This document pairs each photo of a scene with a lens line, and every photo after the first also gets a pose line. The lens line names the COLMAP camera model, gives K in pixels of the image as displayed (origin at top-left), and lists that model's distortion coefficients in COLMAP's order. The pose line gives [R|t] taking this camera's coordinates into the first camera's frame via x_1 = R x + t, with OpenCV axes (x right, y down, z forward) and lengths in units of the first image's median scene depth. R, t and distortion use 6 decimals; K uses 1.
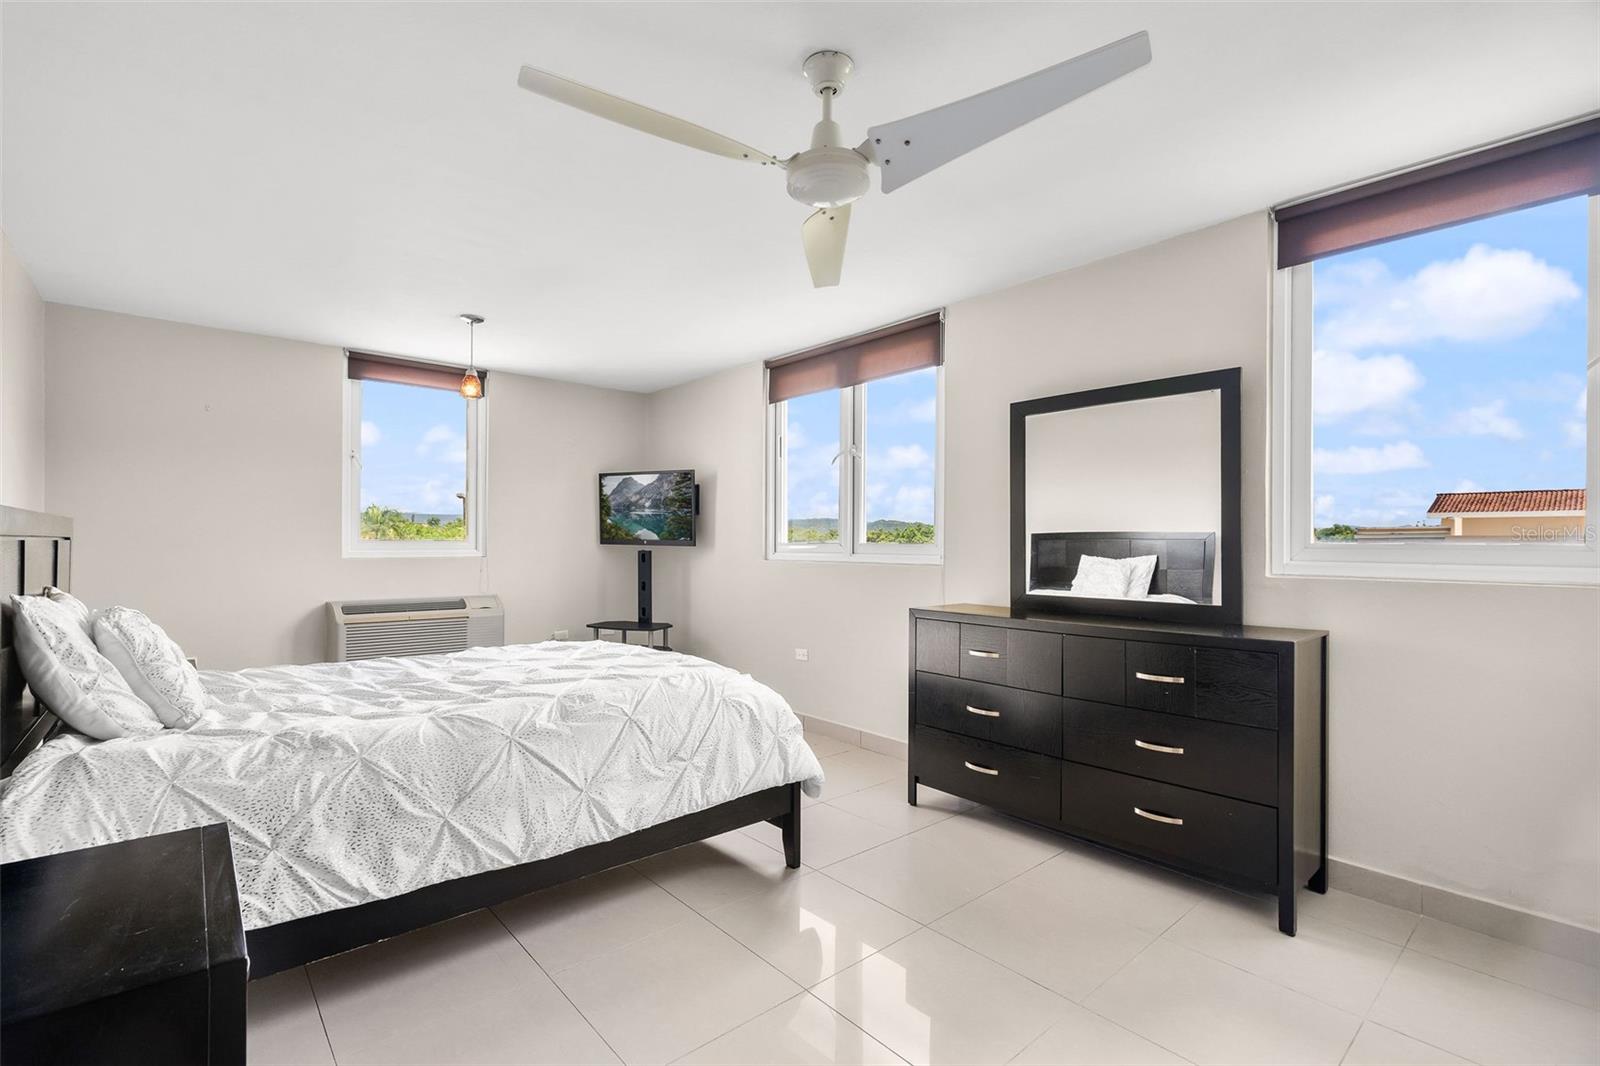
lens RADIAL K [[717.5, 0, 793.4], [0, 717.5, 545.7], [0, 0, 1]] dist [-0.000661, 0.000673]
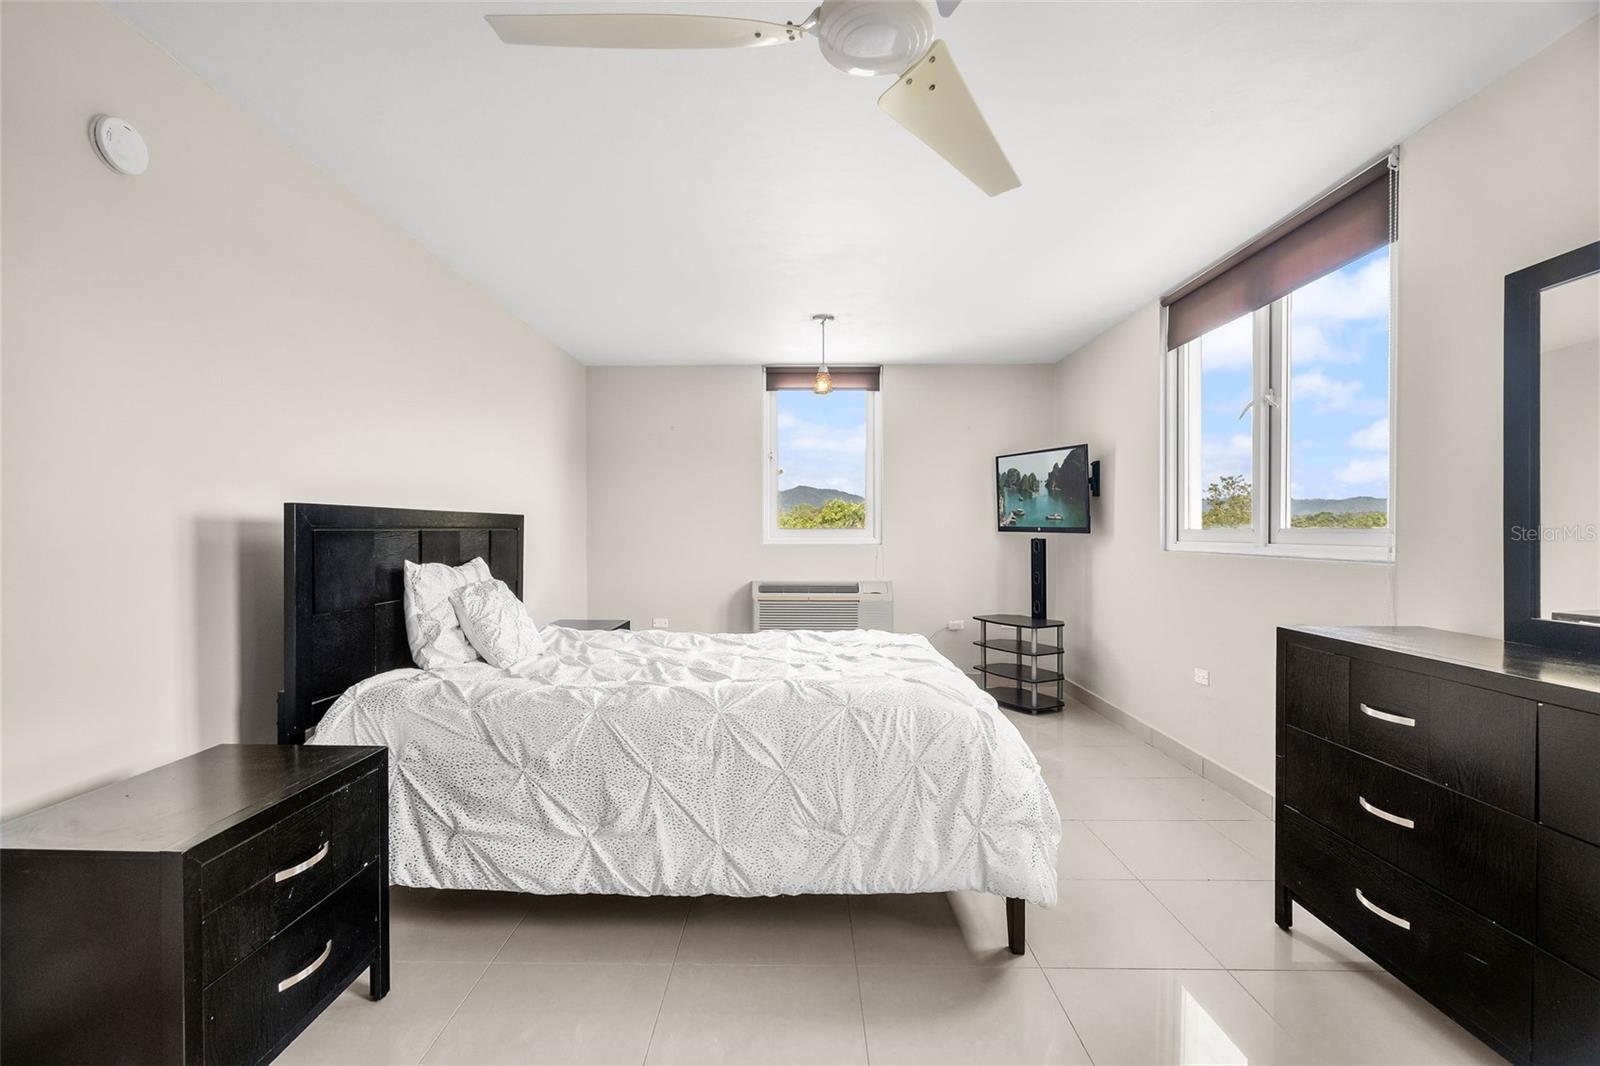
lens RADIAL K [[714.6, 0, 801.5], [0, 714.6, 538.5], [0, 0, 1]] dist [-0.001030, 0.000527]
pose [[0.749246, 0.001947, -0.662289, 0.195654], [0.001882, 0.999985, 0.005068, 0.001739], [0.662289, -0.005043, 0.749232, 0.165306]]
